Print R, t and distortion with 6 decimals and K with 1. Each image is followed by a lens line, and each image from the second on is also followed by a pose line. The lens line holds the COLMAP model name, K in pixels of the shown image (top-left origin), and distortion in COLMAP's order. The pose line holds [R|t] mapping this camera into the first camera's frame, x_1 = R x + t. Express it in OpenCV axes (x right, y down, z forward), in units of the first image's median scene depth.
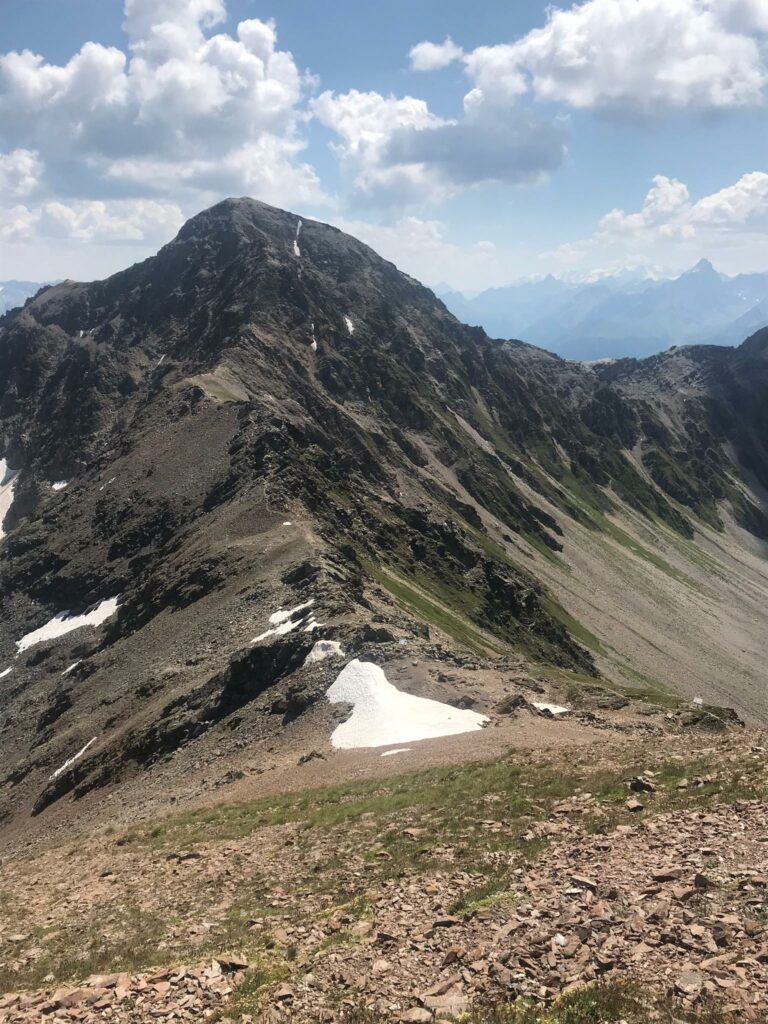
lens RADIAL K [[957.5, 0, 384.0], [0, 957.5, 512.0], [0, 0, 1]] dist [0.067726, -0.001828]
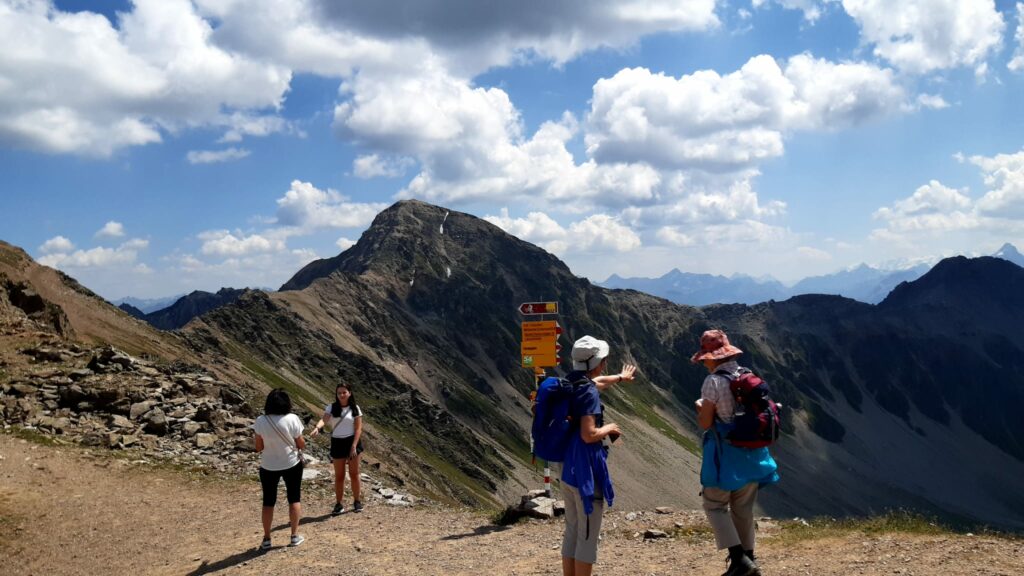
lens RADIAL K [[839.7, 0, 512.0], [0, 839.7, 288.0], [0, 0, 1]] dist [0.082892, -0.222140]
pose [[0.961495, -0.034651, -0.272630, 0.307681], [-0.028819, 0.973838, -0.225409, 0.092831], [0.273308, 0.224587, 0.935341, -0.155061]]
